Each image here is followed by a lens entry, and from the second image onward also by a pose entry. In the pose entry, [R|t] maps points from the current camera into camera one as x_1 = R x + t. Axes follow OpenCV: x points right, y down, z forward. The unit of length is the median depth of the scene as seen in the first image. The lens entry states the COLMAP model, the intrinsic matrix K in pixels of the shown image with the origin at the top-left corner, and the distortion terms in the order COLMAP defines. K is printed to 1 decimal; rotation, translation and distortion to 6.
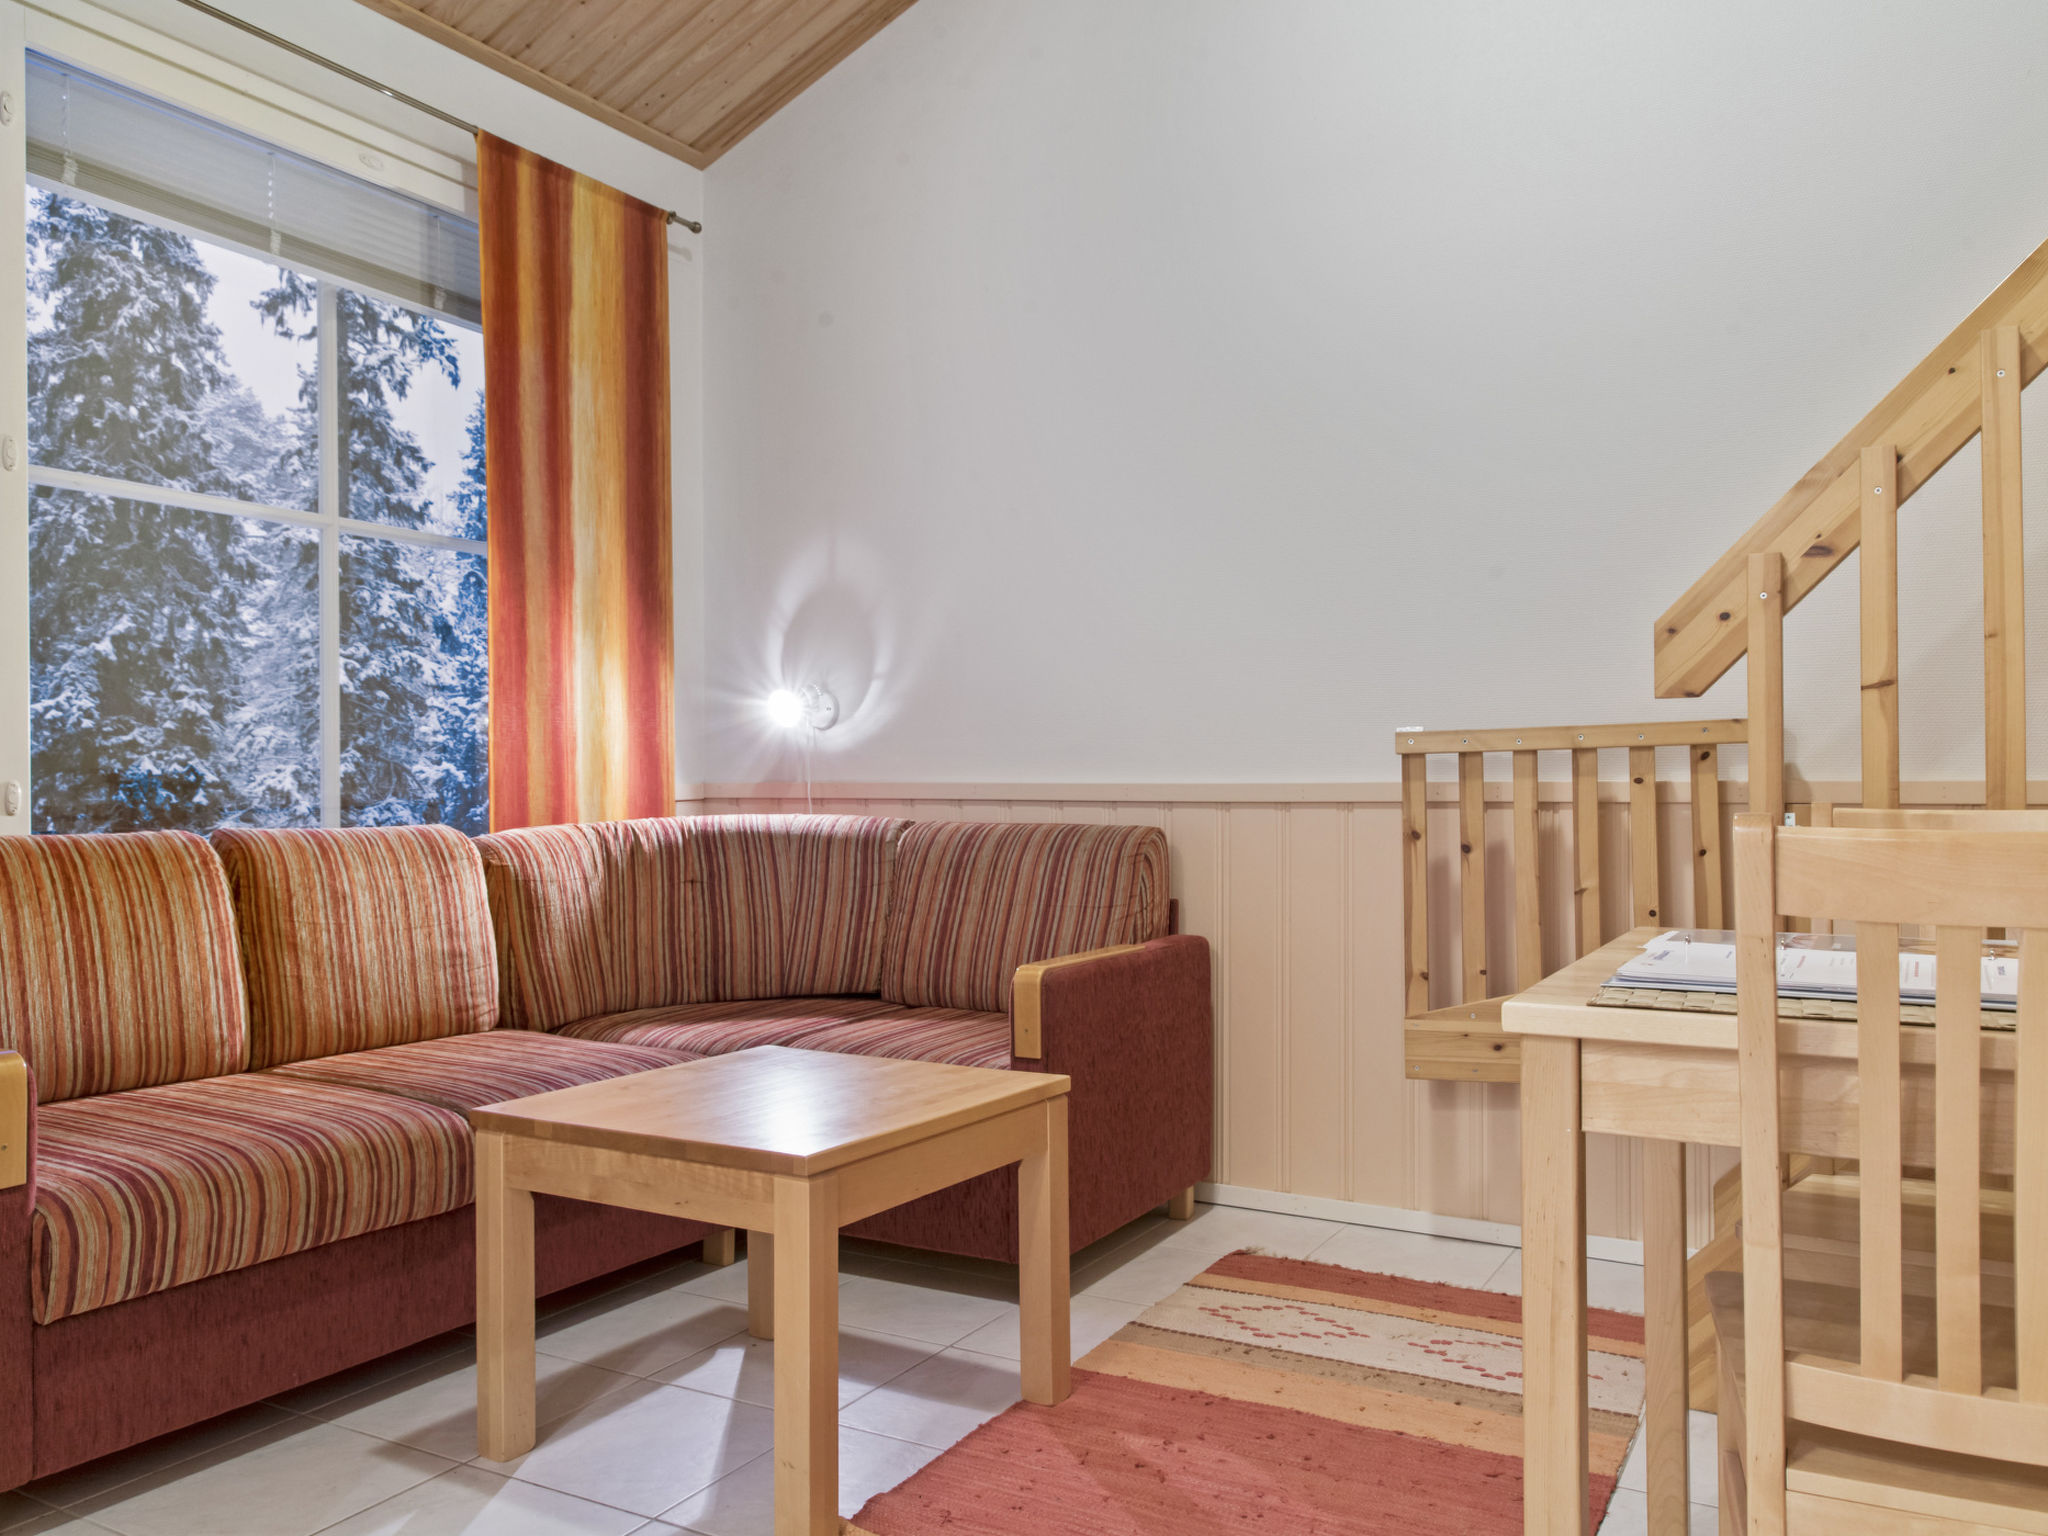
lens RADIAL K [[1551.3, 0, 1018.1], [0, 1551.3, 769.5], [0, 0, 1]] dist [0.031271, -0.024386]
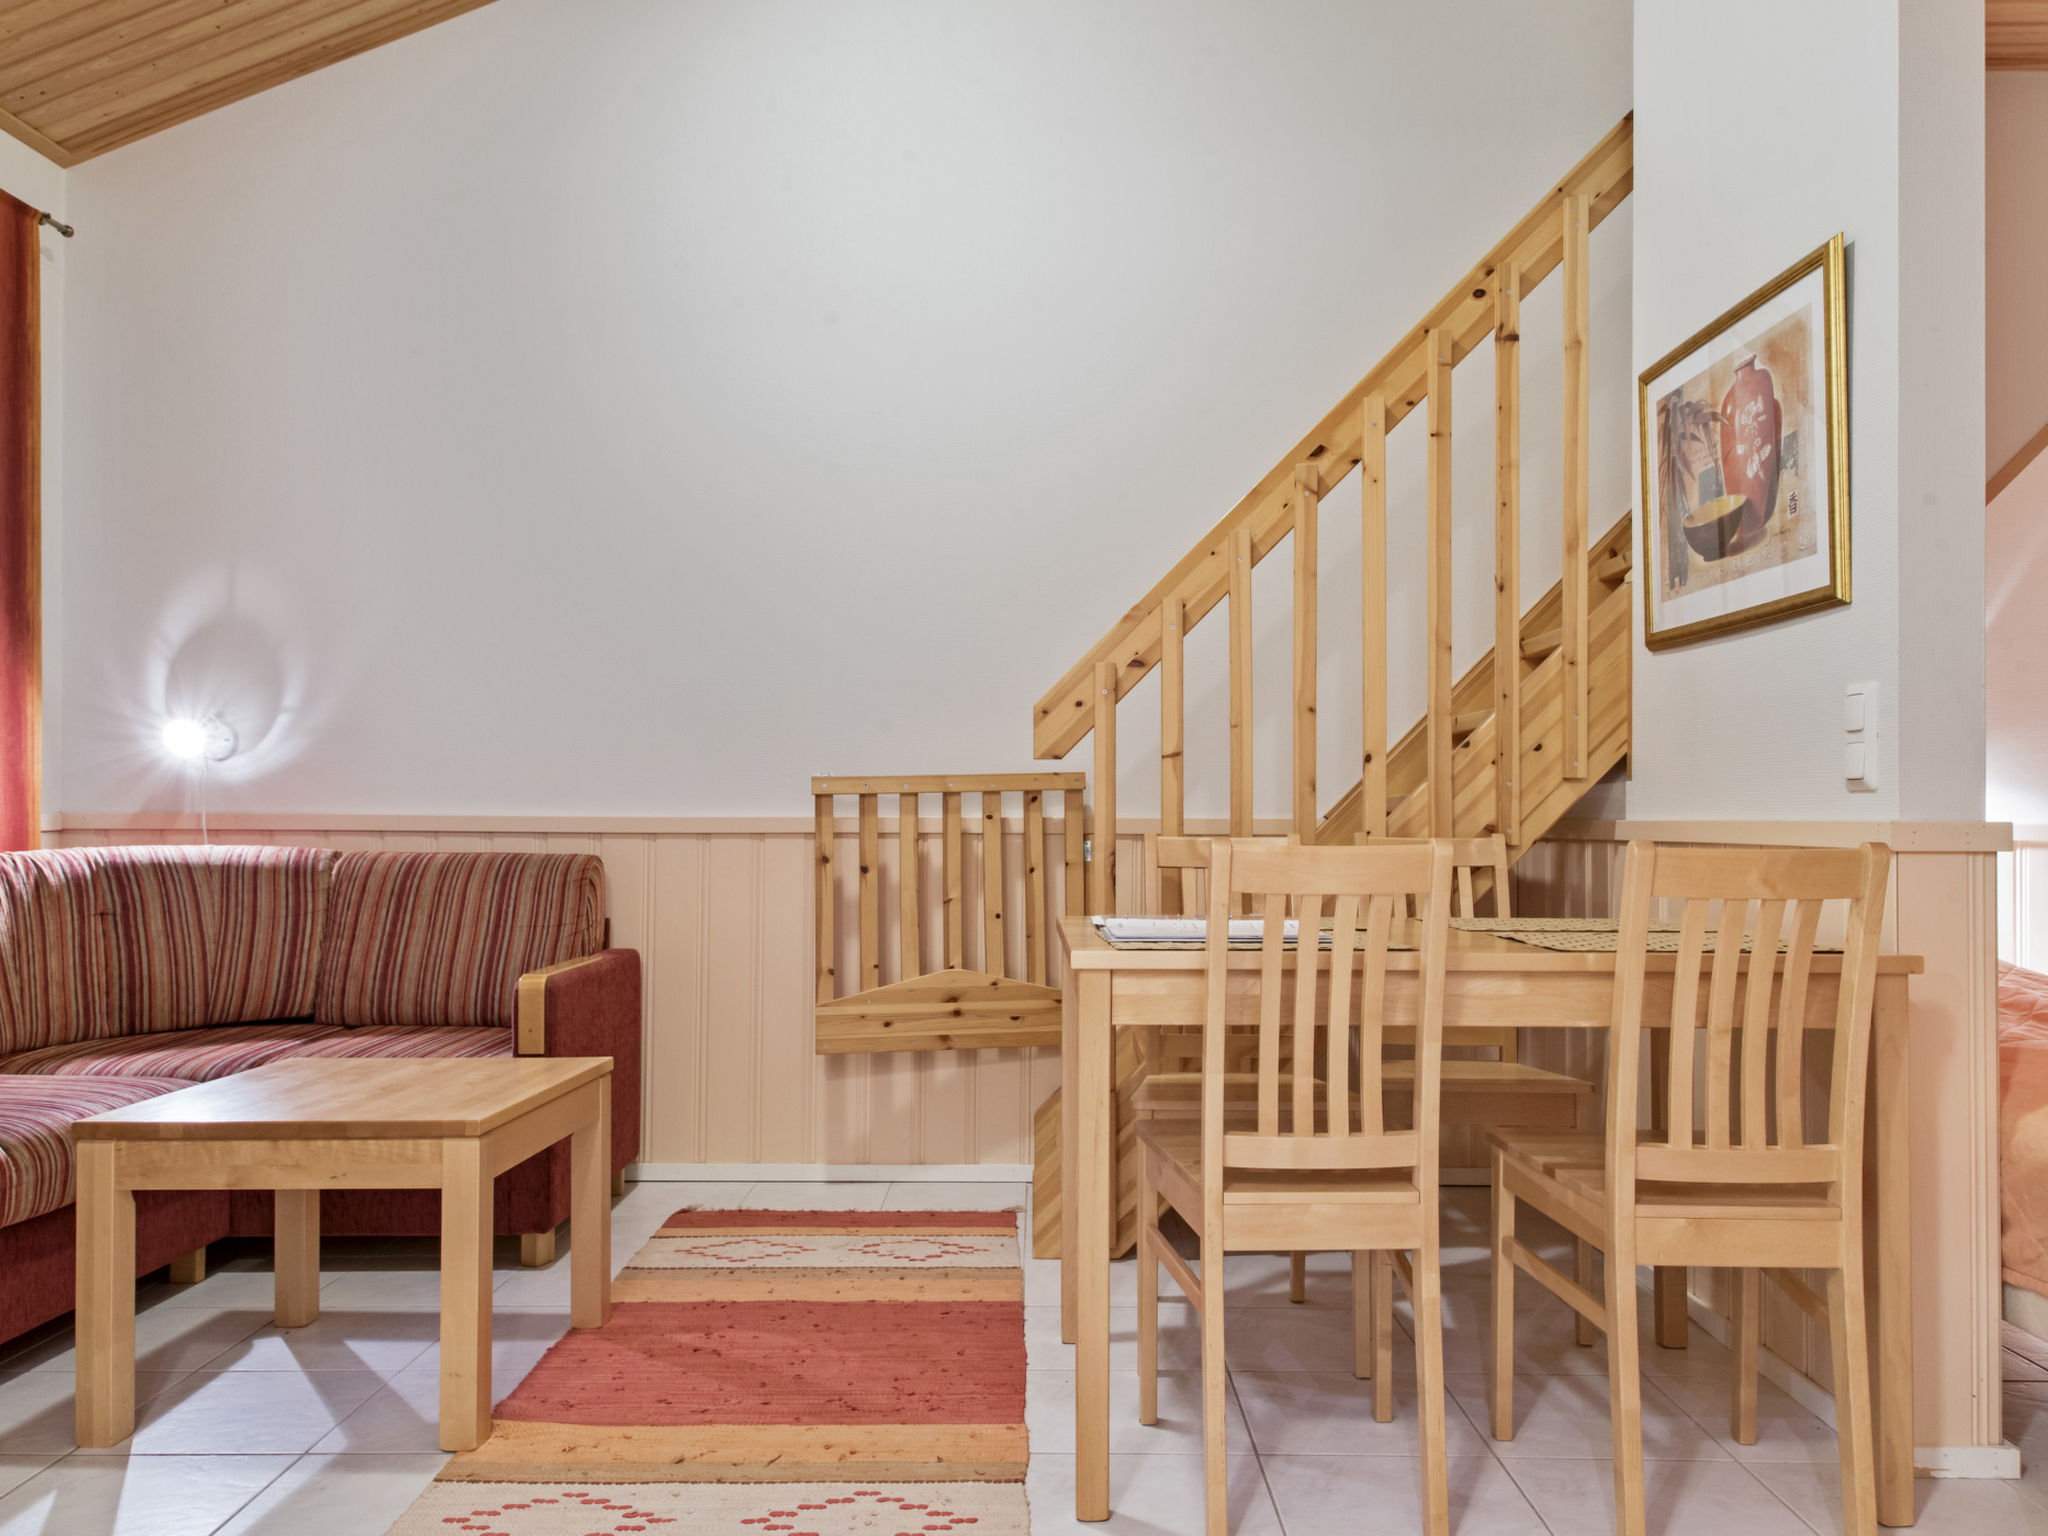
lens RADIAL K [[1577.5, 0, 1013.0], [0, 1577.5, 797.3], [0, 0, 1]] dist [0.045286, -0.040805]
pose [[0.874377, 0.011827, 0.485103, -0.228247], [-0.010492, 0.999930, -0.005468, -0.002499], [-0.485134, -0.000308, 0.874440, -0.183076]]
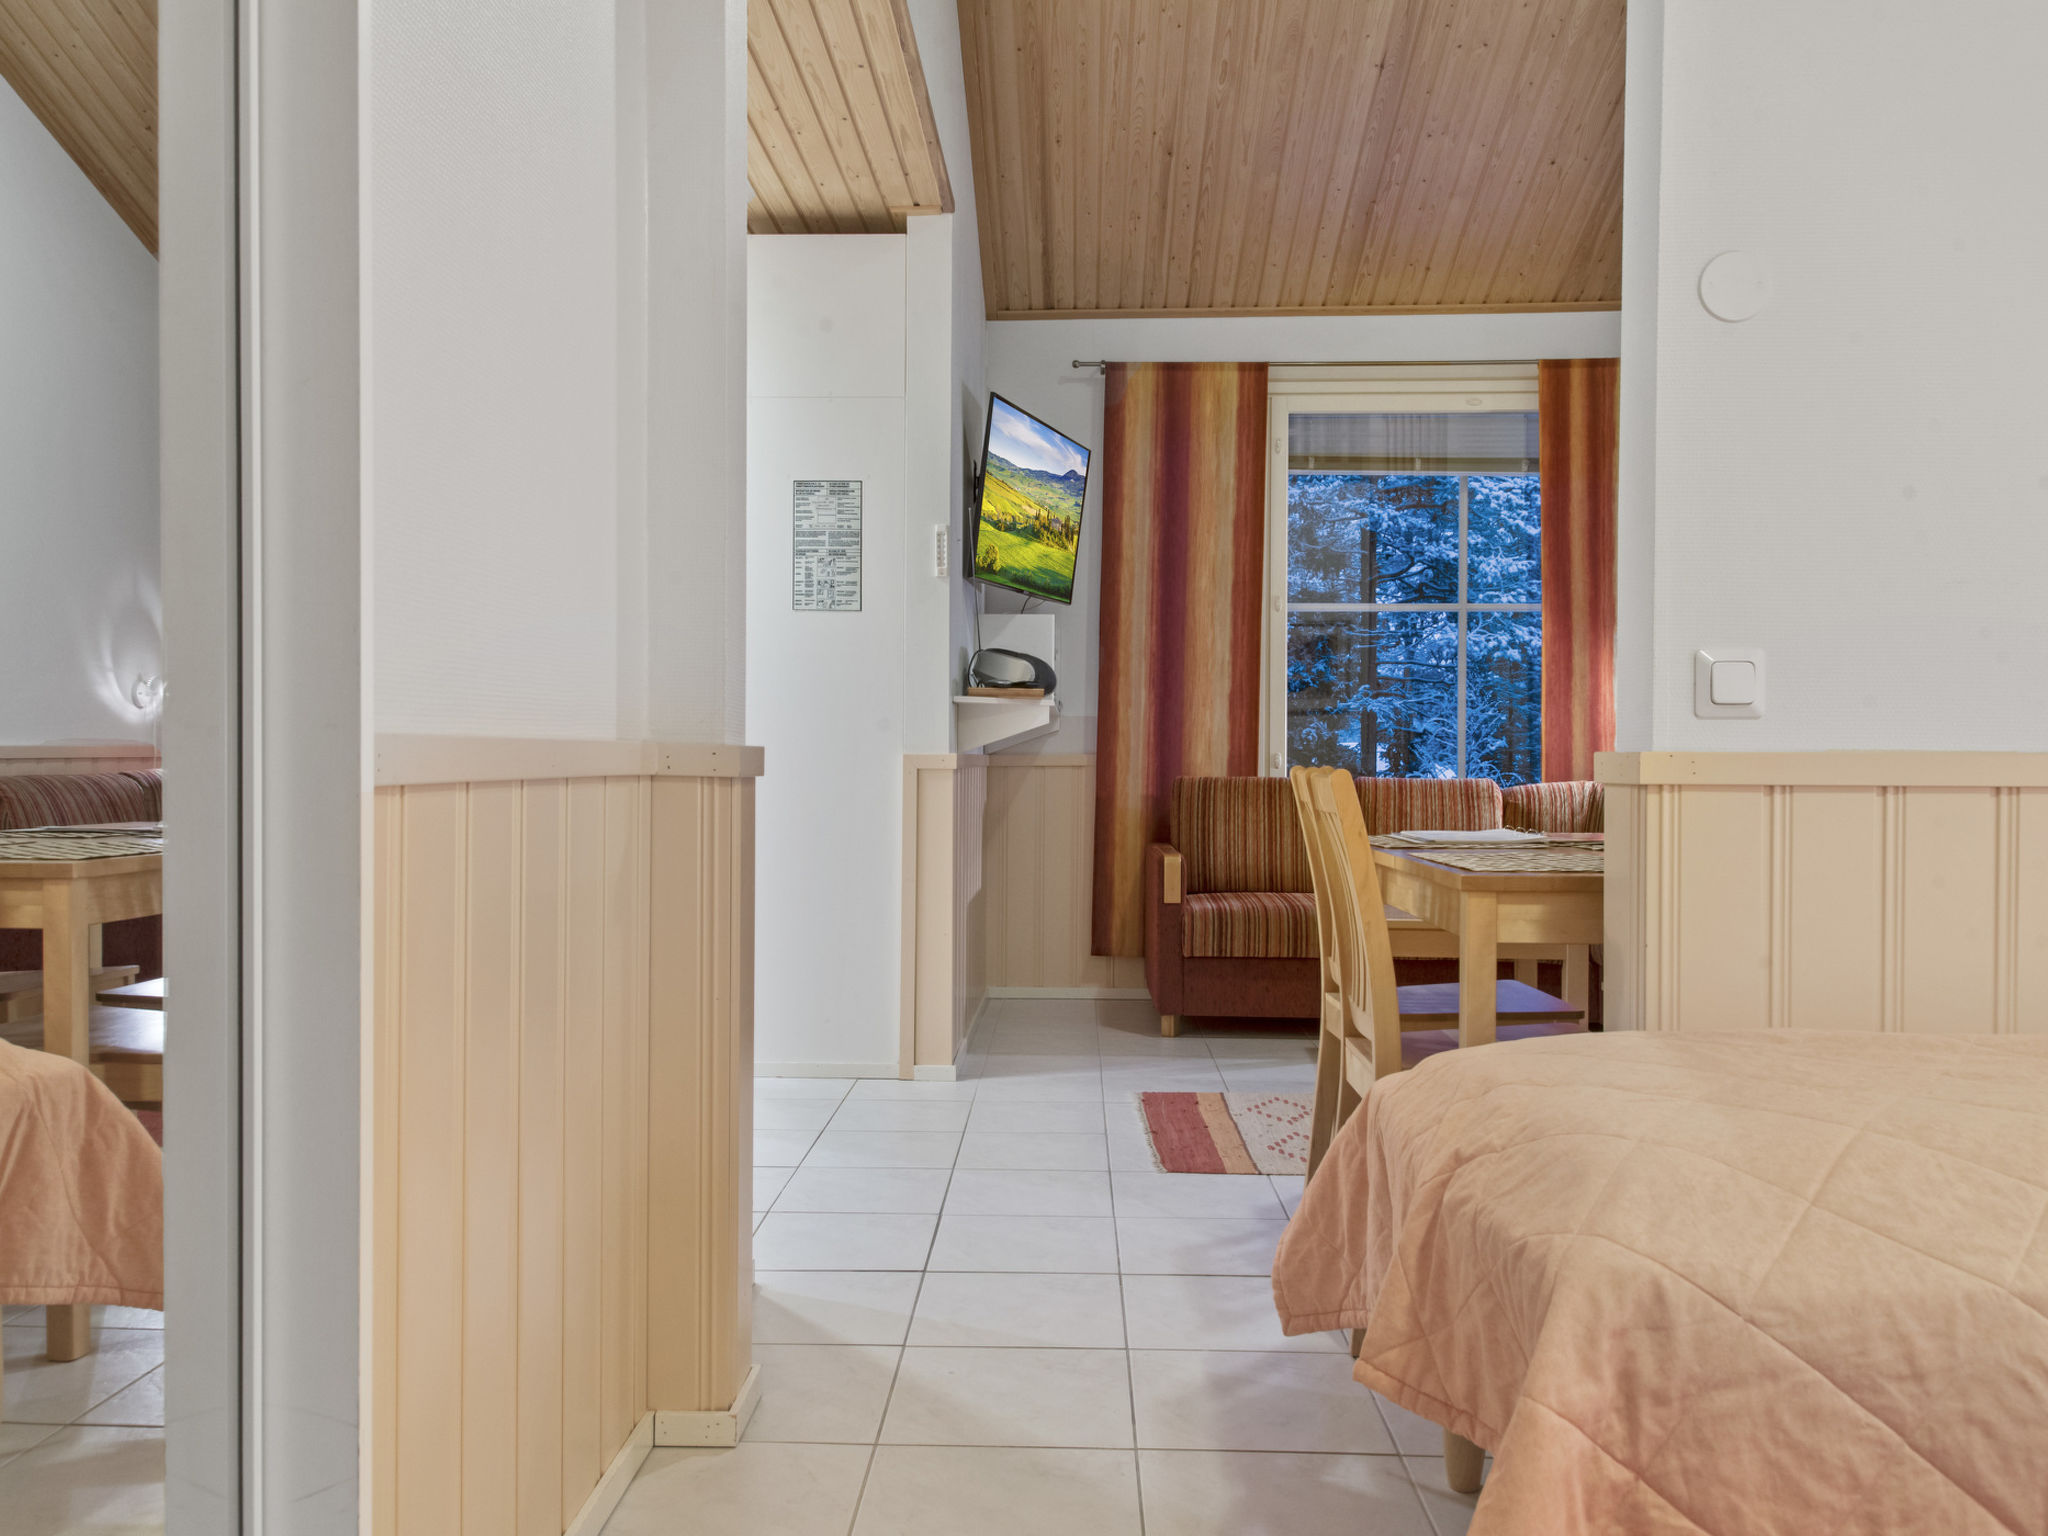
lens RADIAL K [[1565.3, 0, 1026.6], [0, 1565.3, 771.2], [0, 0, 1]] dist [0.024597, 0.002081]
pose [[0.471095, 0.013591, -0.881978, 0.995243], [0.001112, 0.999871, 0.016002, -0.001870], [0.882082, -0.008519, 0.471019, -0.304083]]
